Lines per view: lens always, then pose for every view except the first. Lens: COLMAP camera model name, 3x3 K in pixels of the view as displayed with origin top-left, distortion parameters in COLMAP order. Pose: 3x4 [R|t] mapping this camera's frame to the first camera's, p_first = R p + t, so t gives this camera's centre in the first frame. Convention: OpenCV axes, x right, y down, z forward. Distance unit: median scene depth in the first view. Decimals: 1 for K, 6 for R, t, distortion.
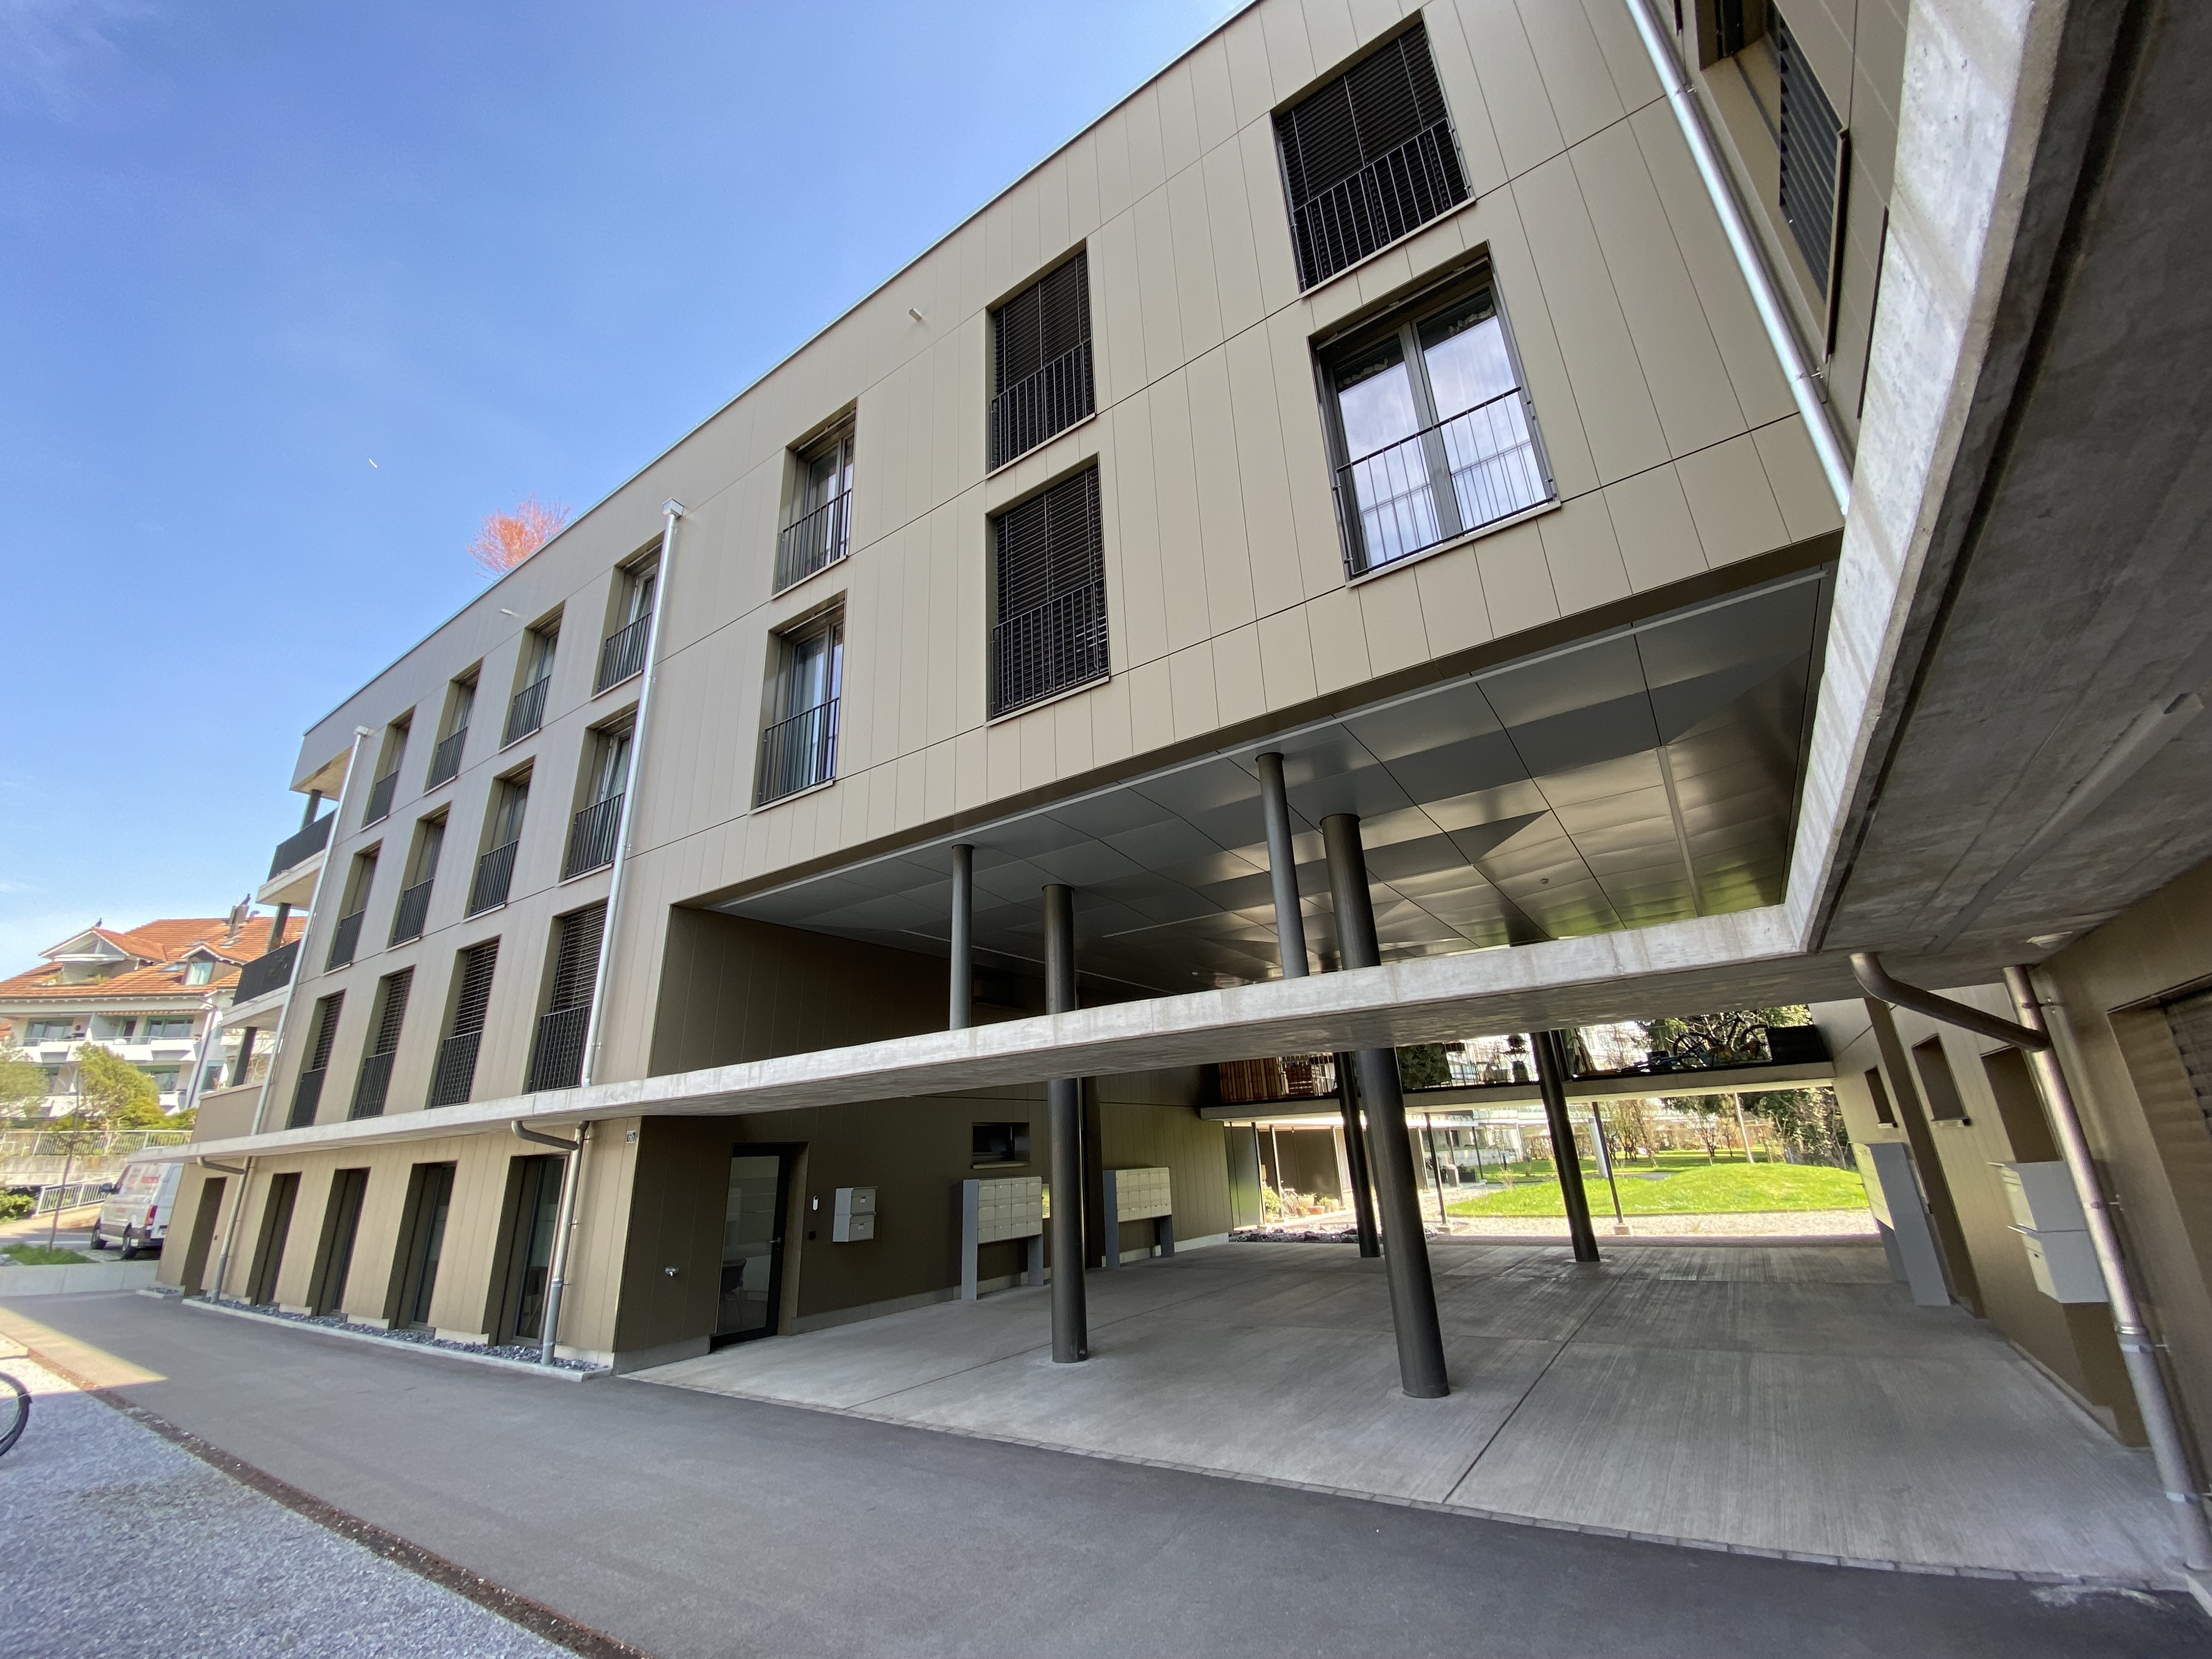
lens RADIAL K [[900.0, 0, 1101.3], [0, 900.0, 821.2], [0, 0, 1]] dist [0.031674, -0.024686]
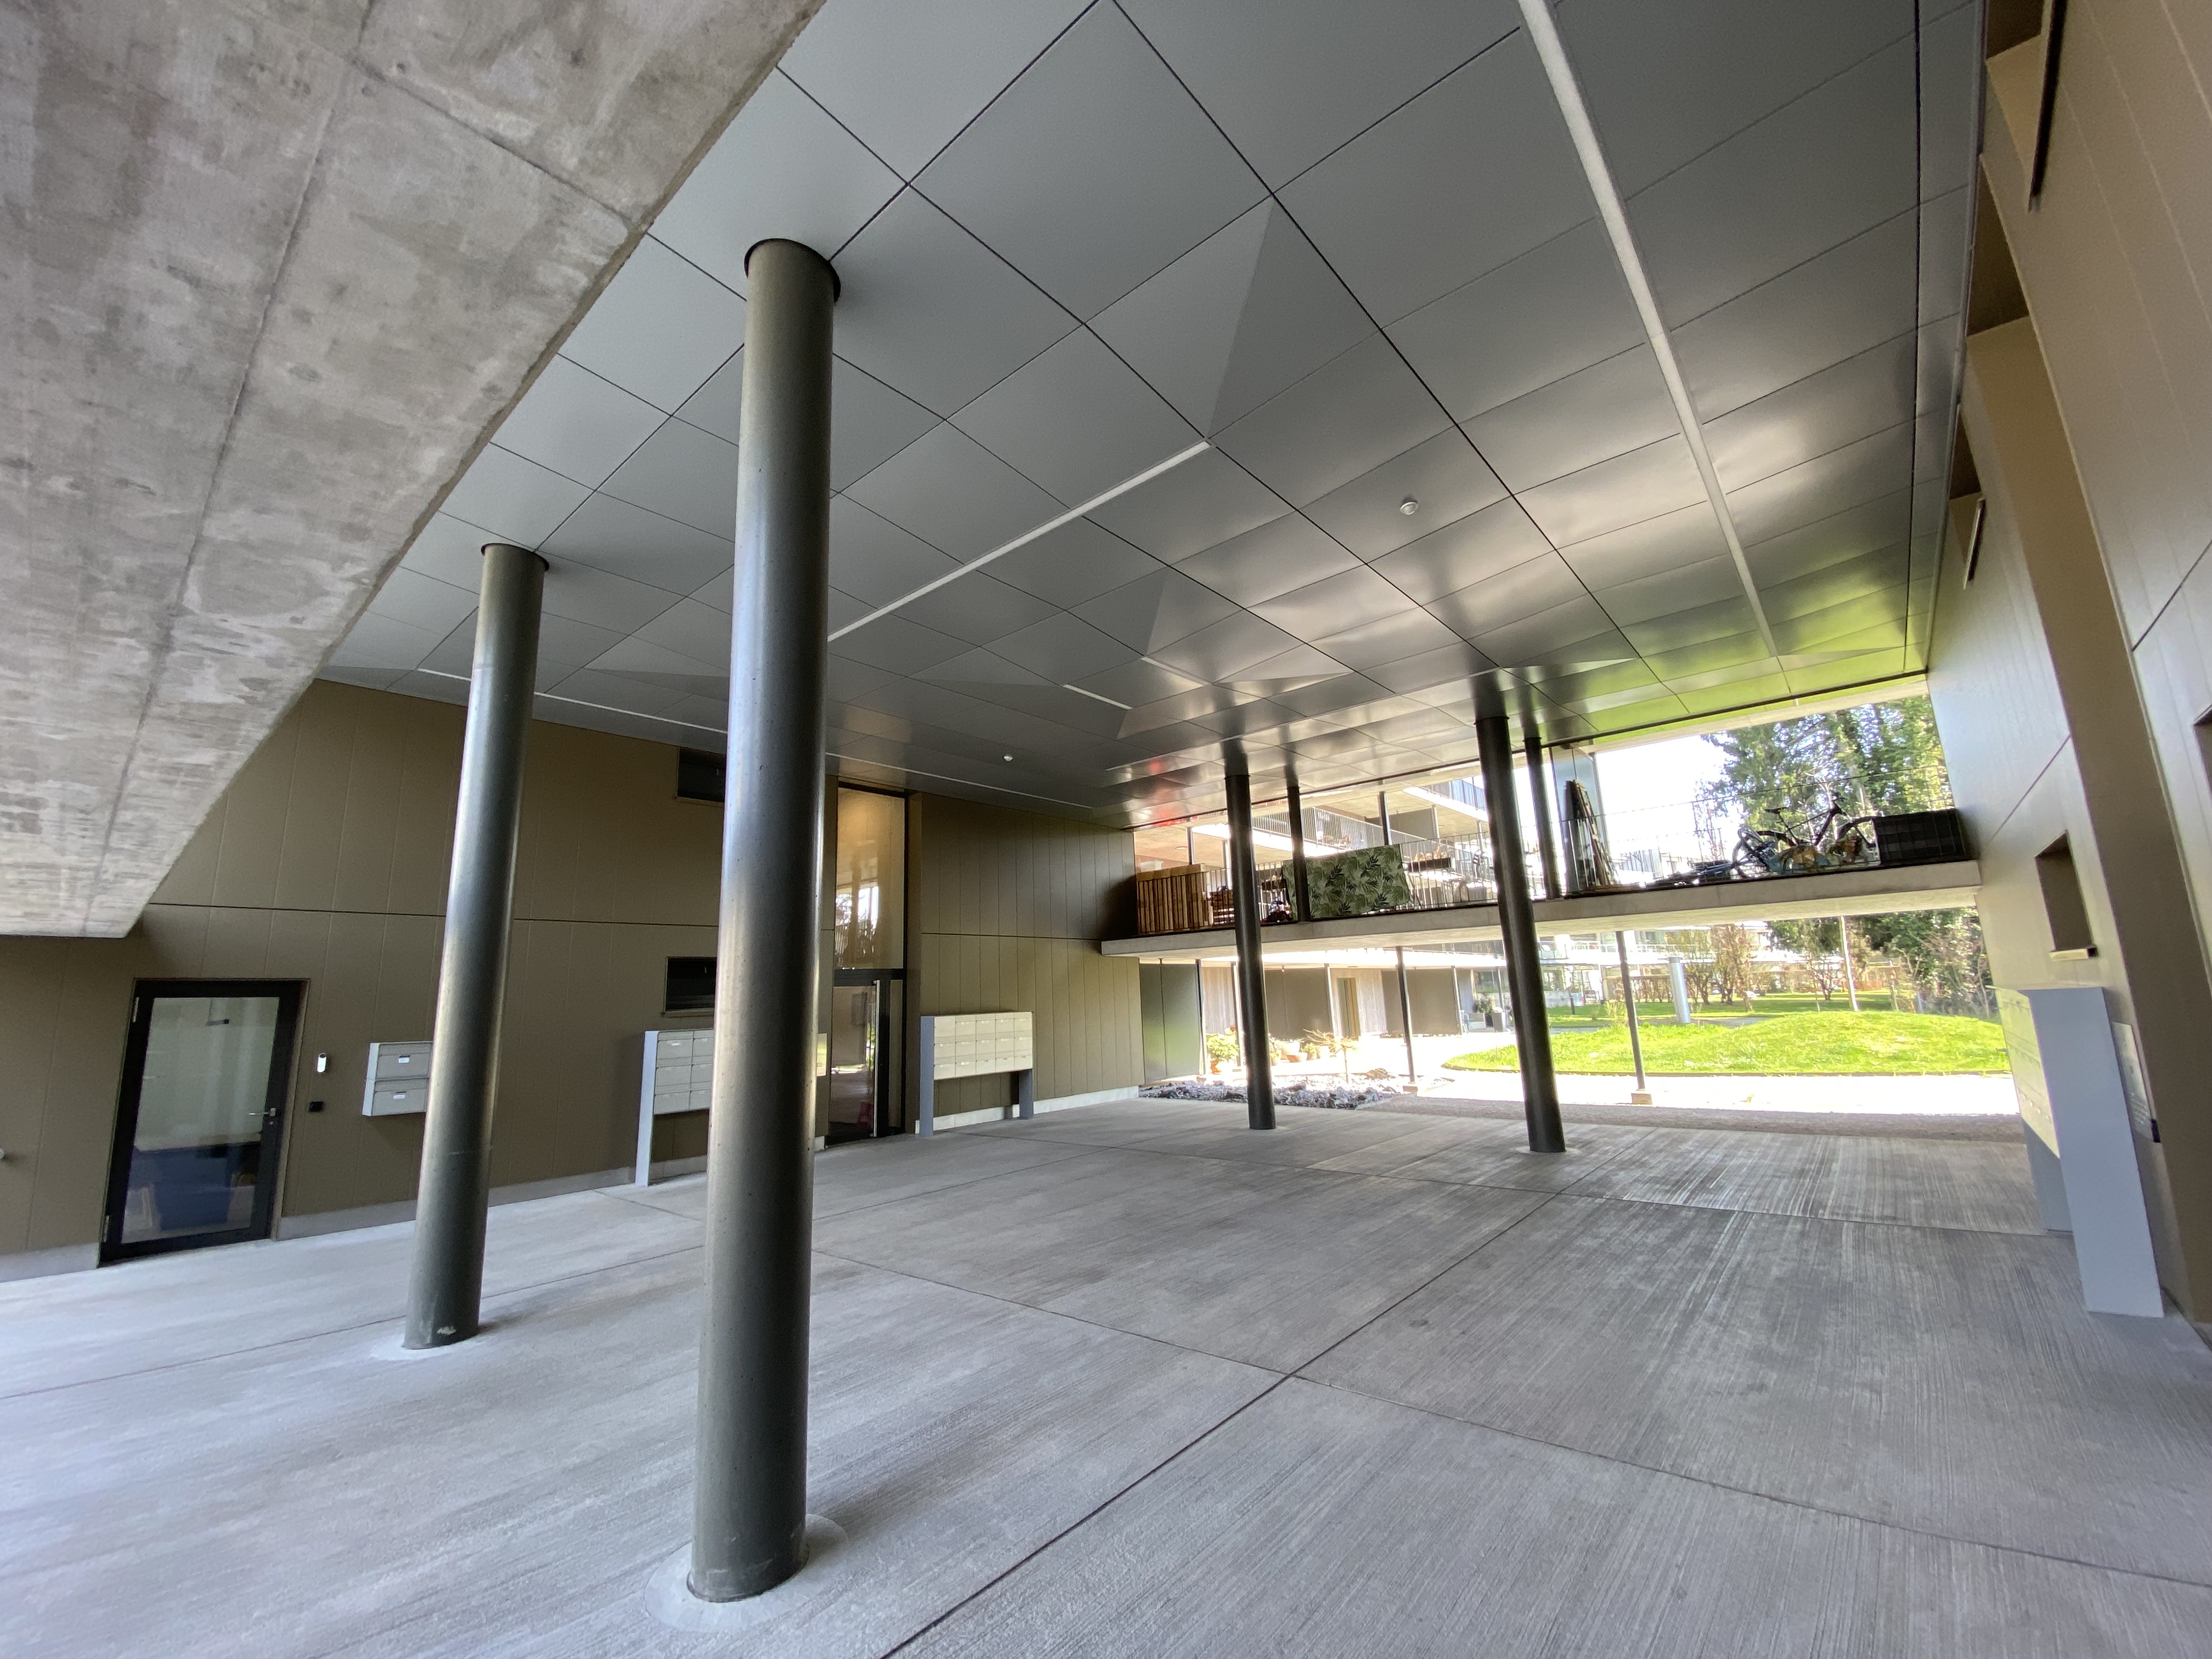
lens RADIAL K [[900.0, 0, 1101.3], [0, 900.0, 821.2], [0, 0, 1]] dist [0.031674, -0.024686]
pose [[0.993571, -0.013526, -0.112398, 0.226308], [0.031937, 0.985999, 0.163663, 0.094740], [0.108611, -0.166201, 0.980092, 0.270027]]
